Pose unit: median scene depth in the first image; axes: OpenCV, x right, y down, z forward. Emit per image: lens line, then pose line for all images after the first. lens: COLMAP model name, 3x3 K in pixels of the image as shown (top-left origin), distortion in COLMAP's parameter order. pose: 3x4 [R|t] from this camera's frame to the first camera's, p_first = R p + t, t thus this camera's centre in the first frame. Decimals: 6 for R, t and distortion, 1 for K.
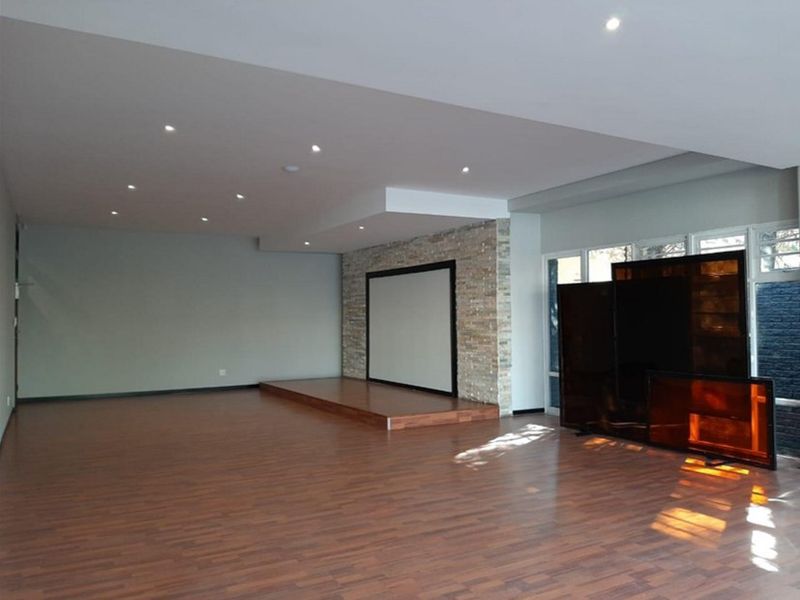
lens RADIAL K [[620.5, 0, 400.0], [0, 620.5, 300.0], [0, 0, 1]] dist [0.041166, -0.078780]
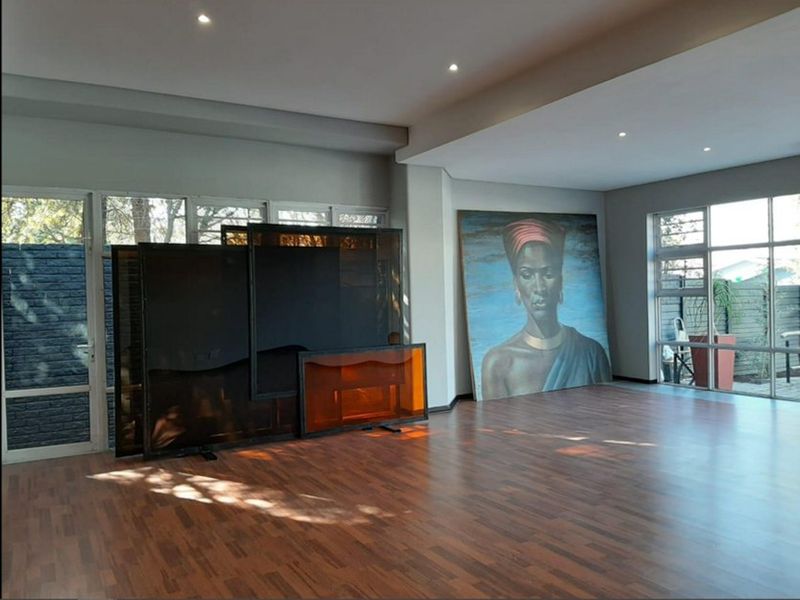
lens RADIAL K [[620.5, 0, 400.0], [0, 620.5, 300.0], [0, 0, 1]] dist [0.041166, -0.078780]
pose [[-0.012661, -0.002798, 0.999916, -0.596062], [-0.010505, 0.999941, 0.002665, 0.045814], [-0.999865, -0.010470, -0.012690, 1.103021]]
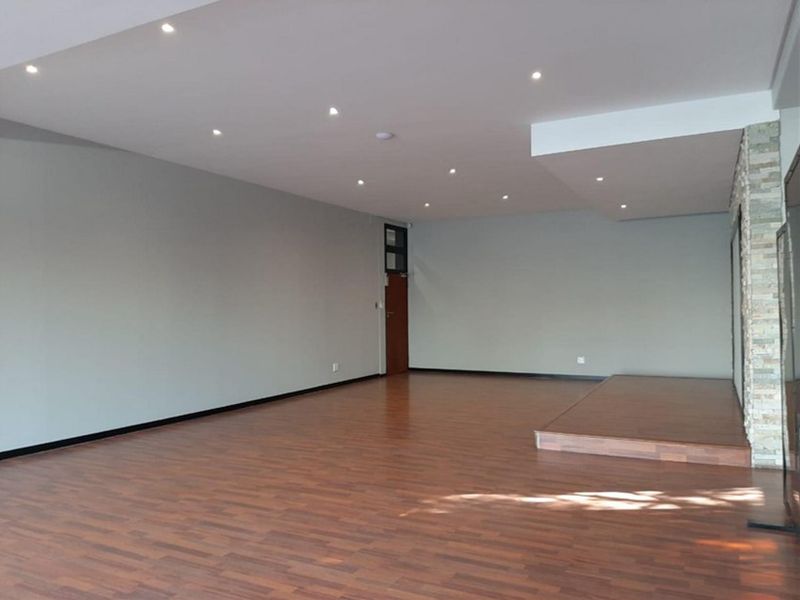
lens RADIAL K [[620.5, 0, 400.0], [0, 620.5, 300.0], [0, 0, 1]] dist [0.041166, -0.078780]
pose [[0.548905, -0.007700, -0.835849, 0.764117], [0.031638, 0.999432, 0.011570, 0.023253], [0.835286, -0.032795, 0.548837, 0.665825]]
